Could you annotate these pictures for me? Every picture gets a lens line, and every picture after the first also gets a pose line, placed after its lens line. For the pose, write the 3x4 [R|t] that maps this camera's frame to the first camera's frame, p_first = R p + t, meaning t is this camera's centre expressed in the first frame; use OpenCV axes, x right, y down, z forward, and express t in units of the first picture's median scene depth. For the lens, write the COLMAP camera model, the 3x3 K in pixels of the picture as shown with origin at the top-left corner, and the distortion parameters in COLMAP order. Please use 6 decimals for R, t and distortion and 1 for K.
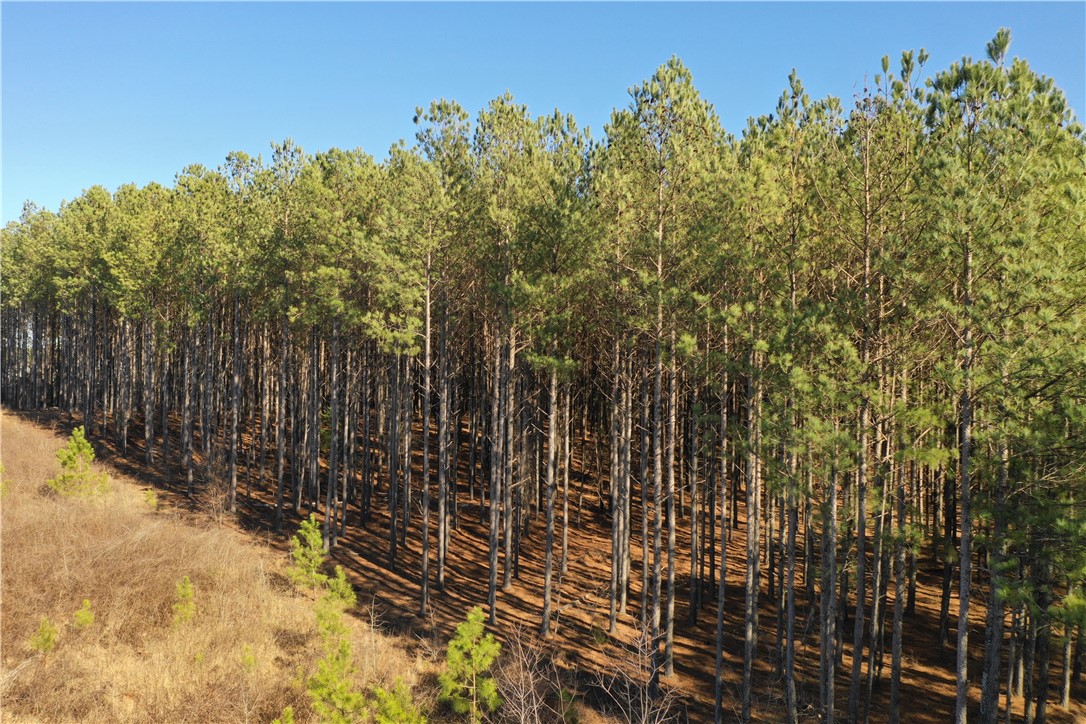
lens RADIAL K [[873.4, 0, 543.0], [0, 873.4, 362.0], [0, 0, 1]] dist [-0.007010, 0.004851]
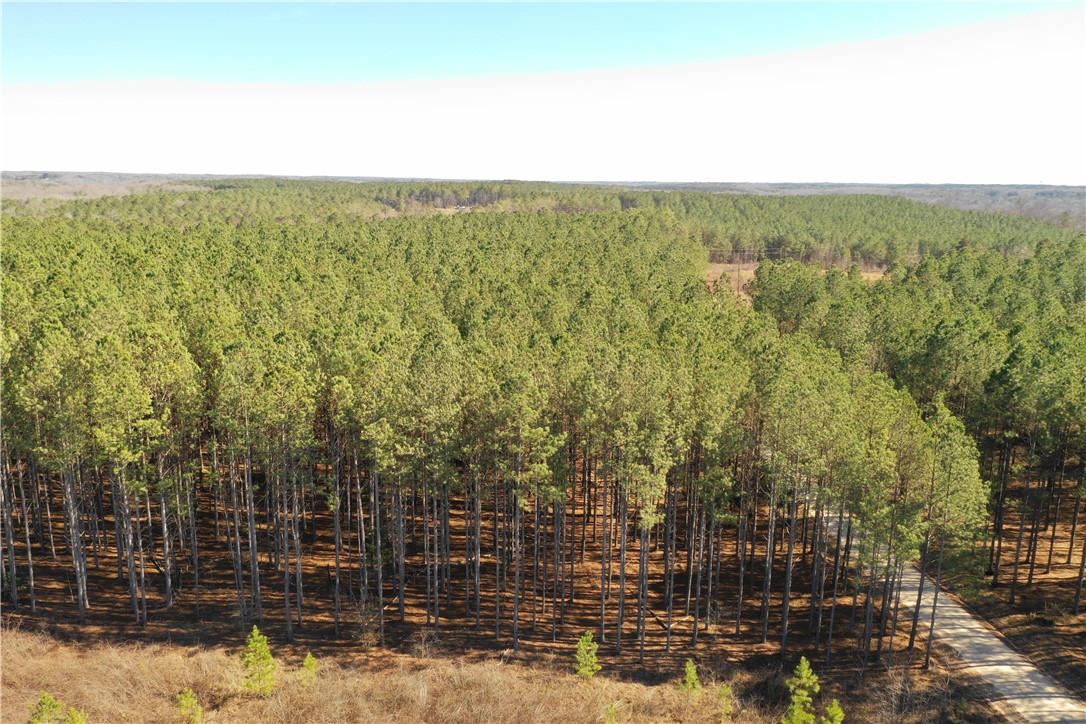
lens RADIAL K [[873.4, 0, 543.0], [0, 873.4, 362.0], [0, 0, 1]] dist [-0.007010, 0.004851]
pose [[0.649945, -0.160783, 0.742779, -1.618520], [-0.012330, 0.975005, 0.221841, -0.751254], [-0.759881, -0.153343, 0.631717, 0.156962]]
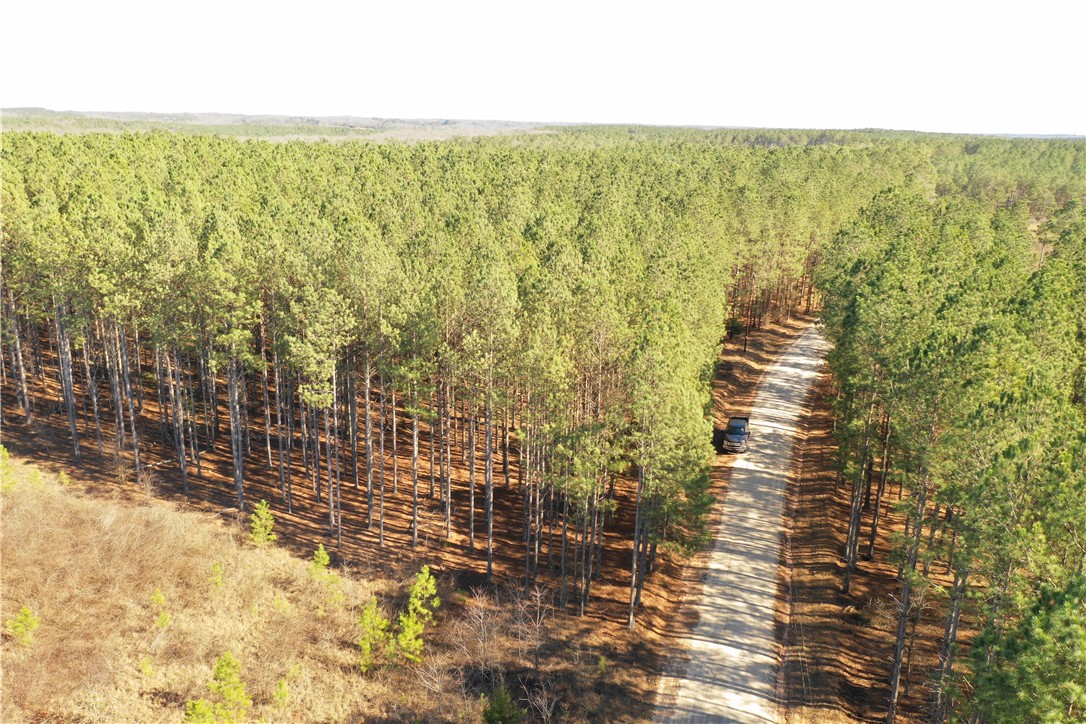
lens RADIAL K [[873.4, 0, 543.0], [0, 873.4, 362.0], [0, 0, 1]] dist [-0.007010, 0.004851]
pose [[0.909362, -0.103722, 0.402867, -0.470800], [-0.012808, 0.960979, 0.276323, -0.591564], [-0.415807, -0.256438, 0.872550, -0.620218]]
